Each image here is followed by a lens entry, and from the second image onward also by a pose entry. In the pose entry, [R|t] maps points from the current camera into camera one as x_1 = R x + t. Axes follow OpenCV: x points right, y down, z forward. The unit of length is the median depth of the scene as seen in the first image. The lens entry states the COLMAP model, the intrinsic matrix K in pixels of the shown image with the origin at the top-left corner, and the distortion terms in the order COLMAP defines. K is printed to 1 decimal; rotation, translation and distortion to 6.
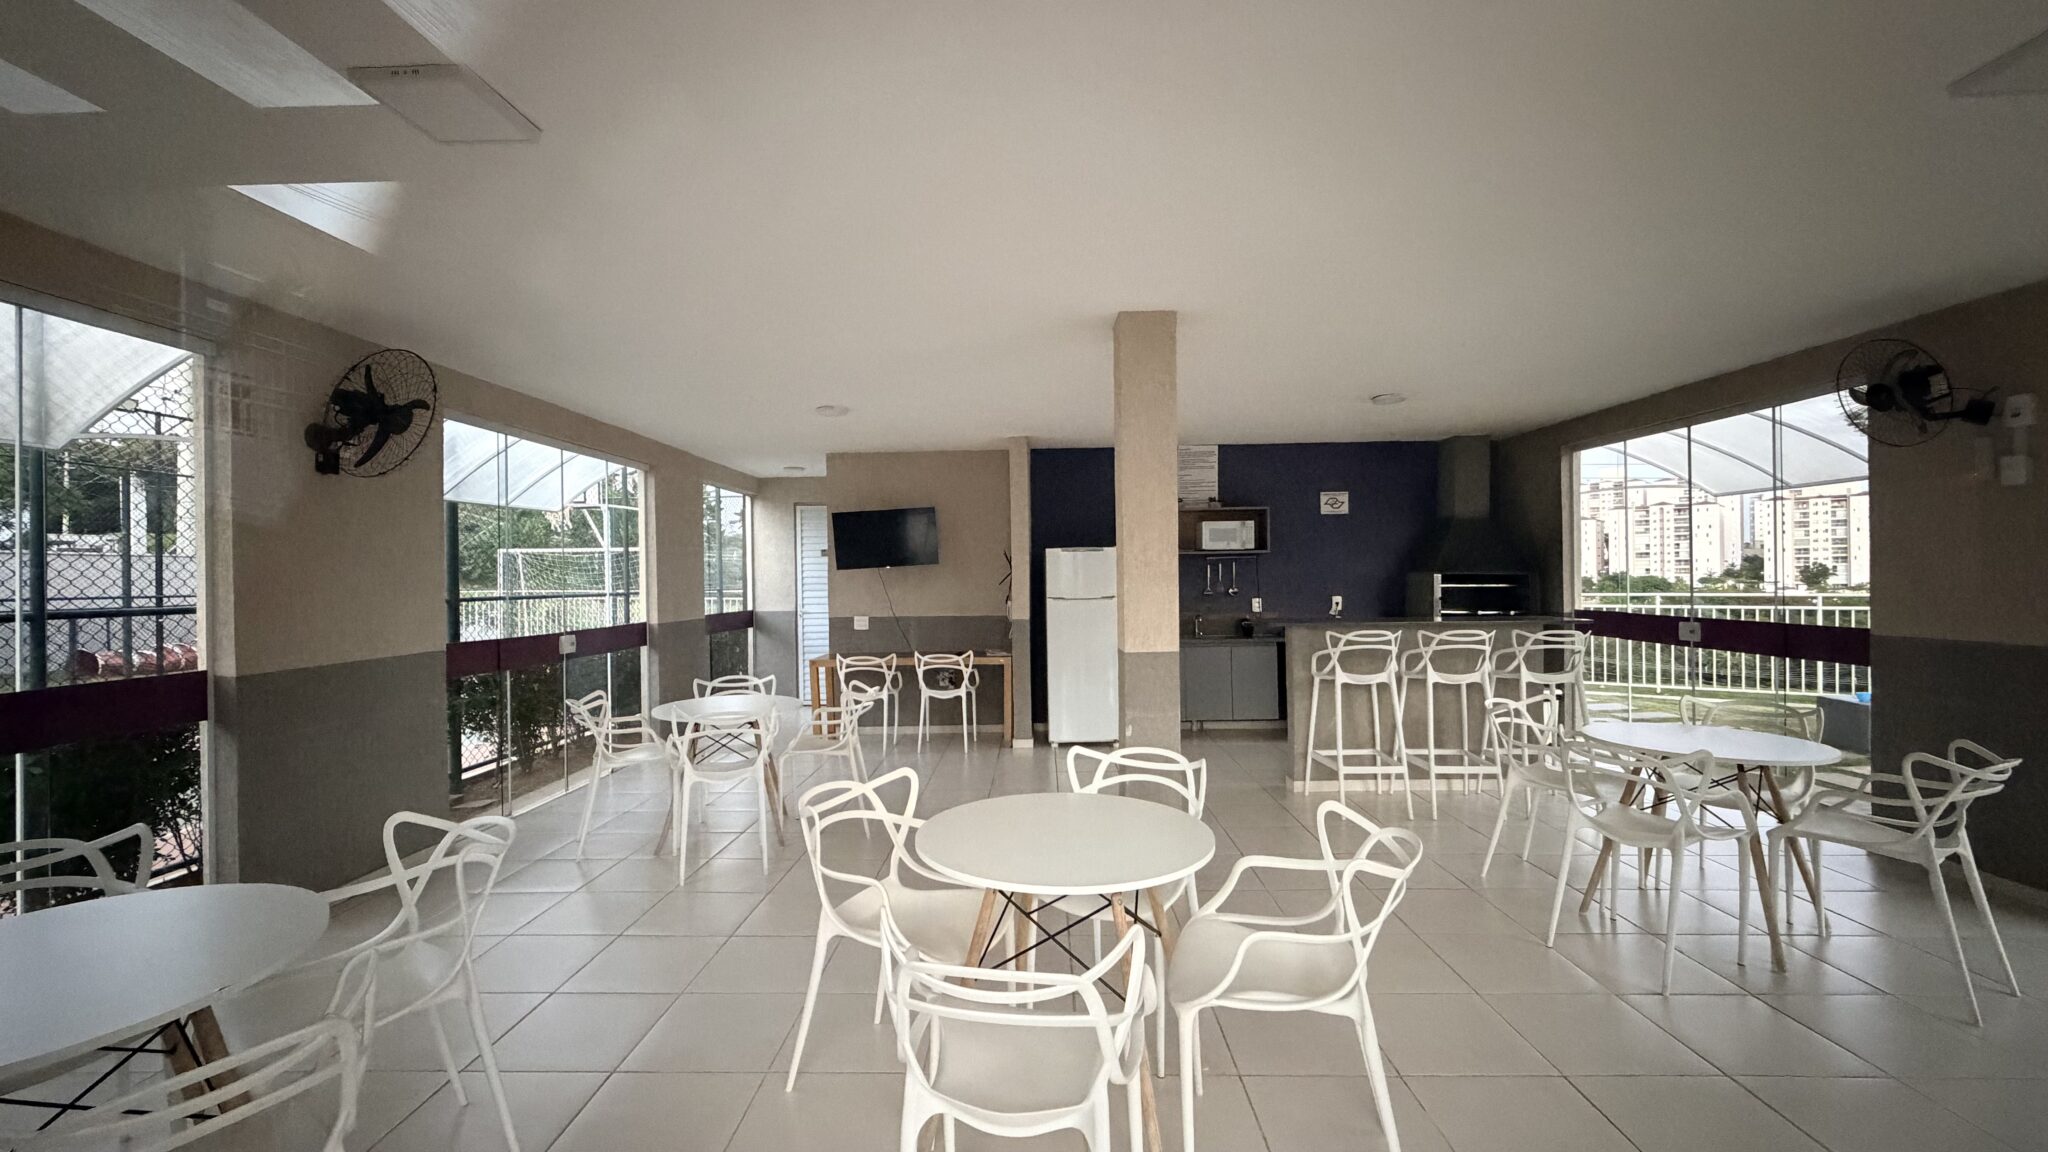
lens RADIAL K [[816.4, 0, 1022.9], [0, 816.4, 569.9], [0, 0, 1]] dist [0.001637, -0.000172]
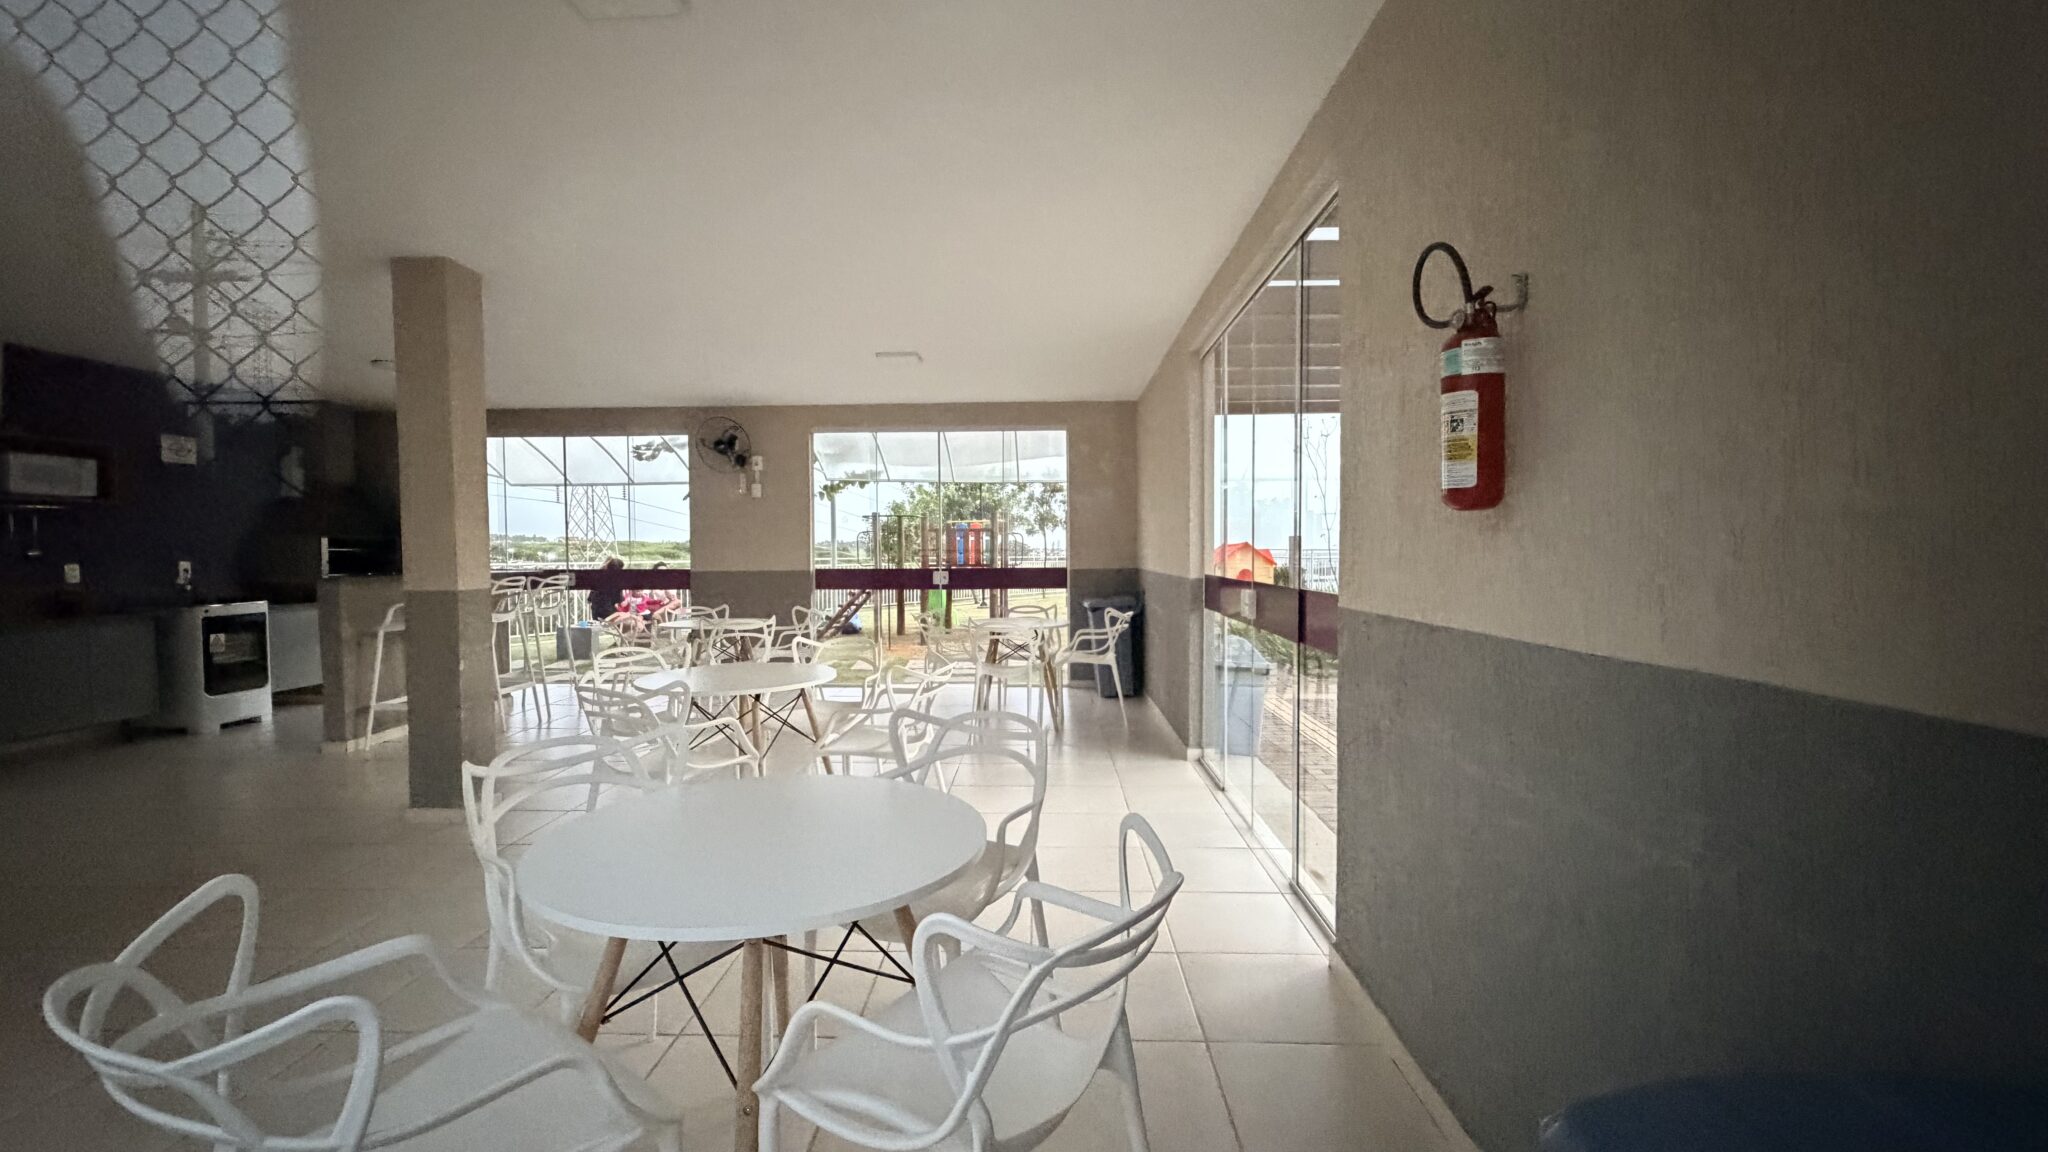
lens RADIAL K [[816.4, 0, 1022.6], [0, 816.4, 580.0], [0, 0, 1]] dist [0.001637, -0.000172]
pose [[-0.000348, -0.022789, 0.999740, -0.599915], [-0.000432, 0.999740, 0.022789, 0.041230], [-1.000000, -0.000424, -0.000358, 0.186350]]
